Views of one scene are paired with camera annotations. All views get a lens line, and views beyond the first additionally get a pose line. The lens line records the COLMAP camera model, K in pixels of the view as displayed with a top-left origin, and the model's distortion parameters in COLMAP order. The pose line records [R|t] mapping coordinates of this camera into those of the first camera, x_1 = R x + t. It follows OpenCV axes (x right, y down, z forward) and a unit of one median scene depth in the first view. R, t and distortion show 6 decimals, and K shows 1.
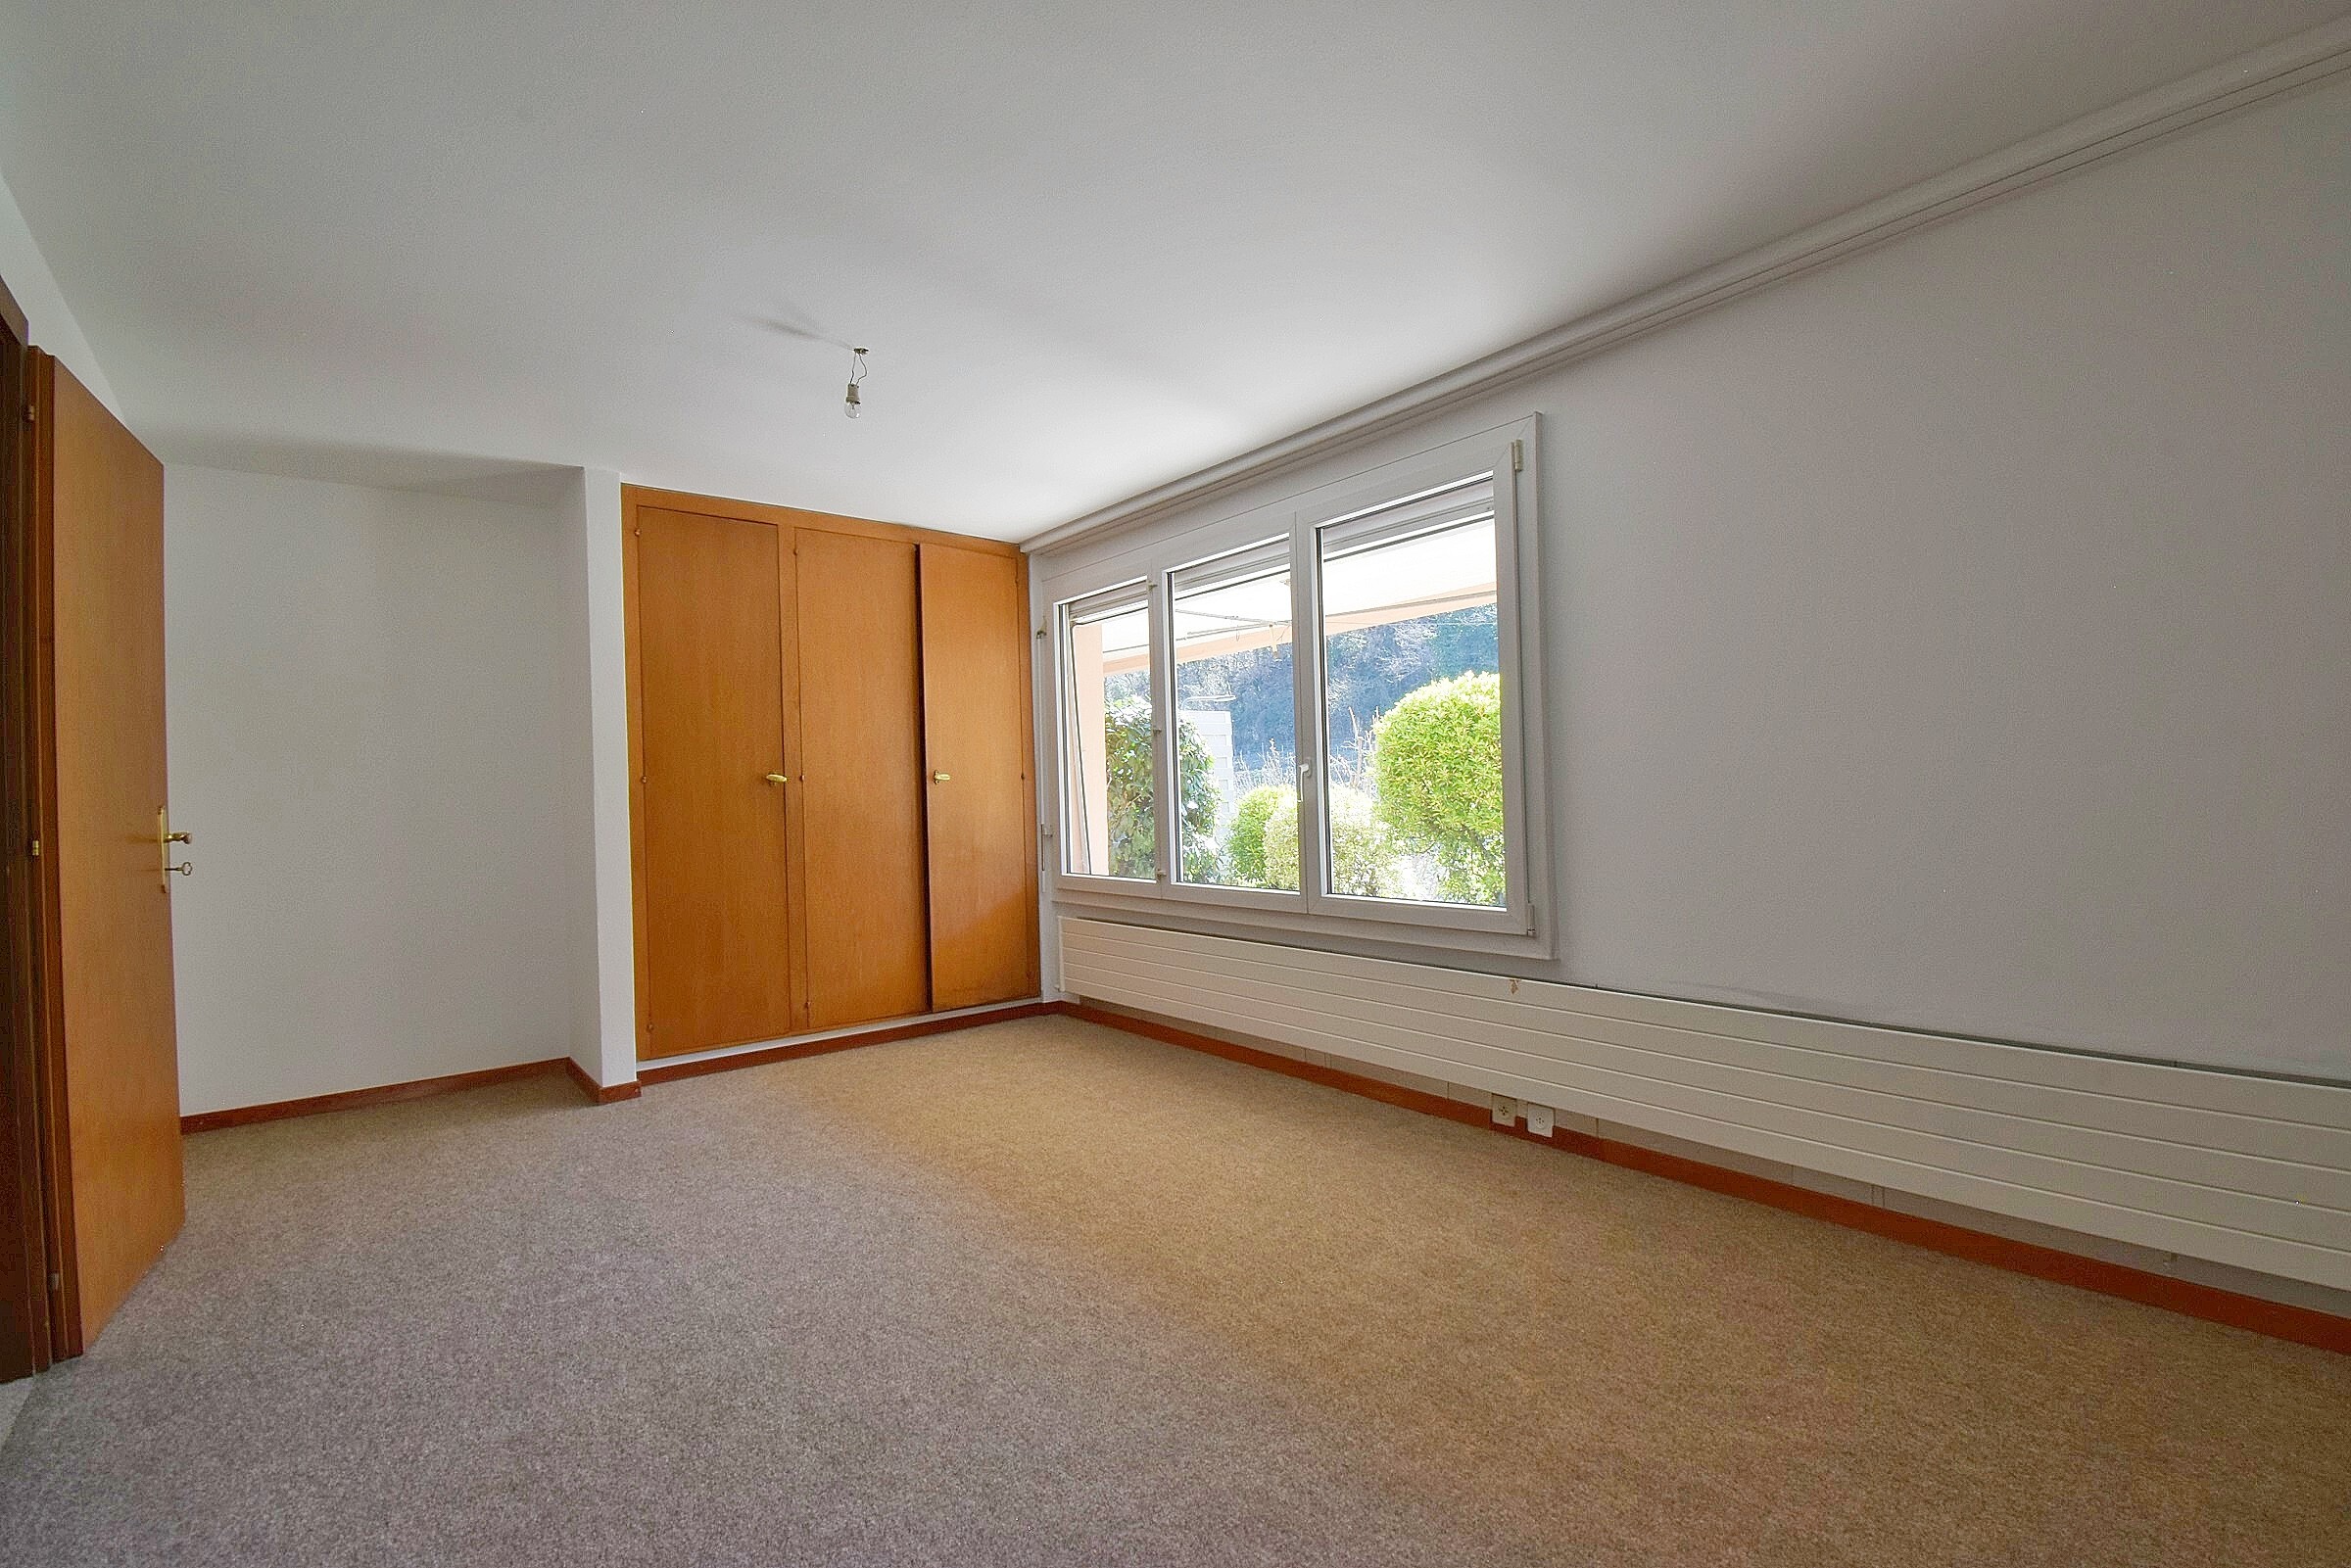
lens RADIAL K [[1036.8, 0, 1188.0], [0, 1036.8, 790.2], [0, 0, 1]] dist [0.021926, -0.022639]
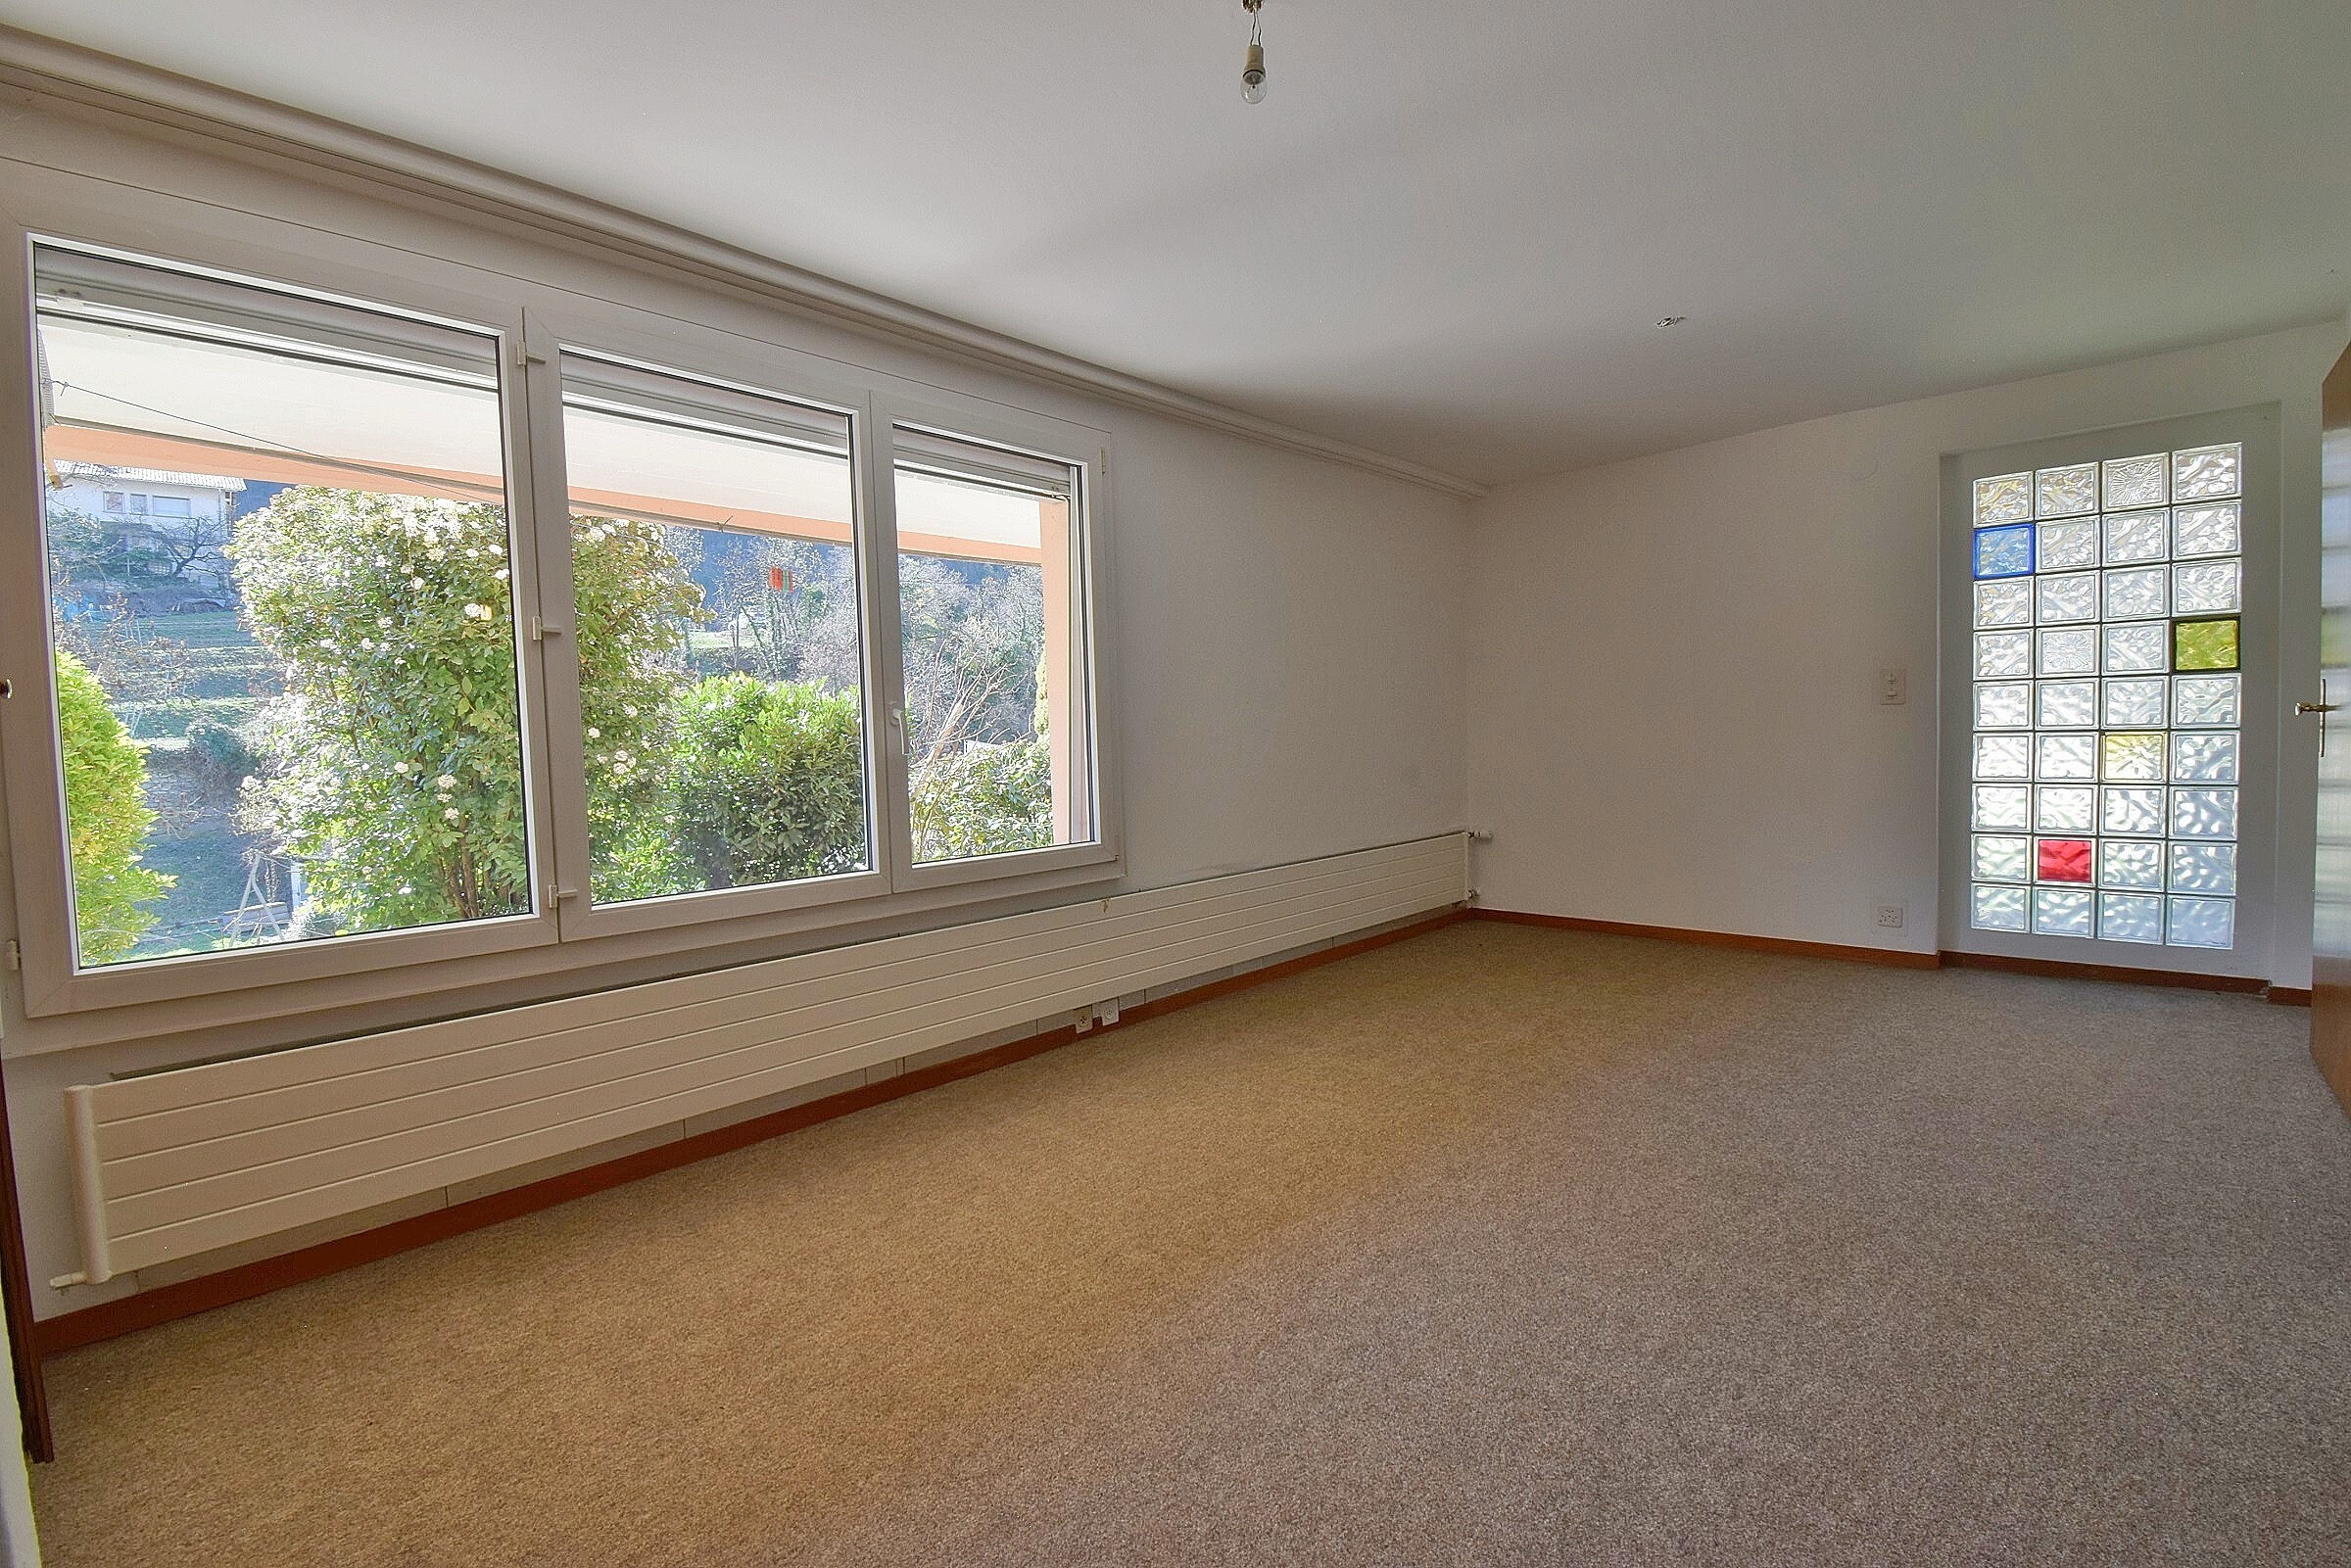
lens RADIAL K [[1036.8, 0, 1188.0], [0, 1036.8, 790.2], [0, 0, 1]] dist [0.021926, -0.022639]
pose [[-0.134911, -0.019764, 0.990661, -0.852707], [0.030557, 0.999243, 0.024096, 0.029516], [-0.990386, 0.033522, -0.134205, 1.035843]]
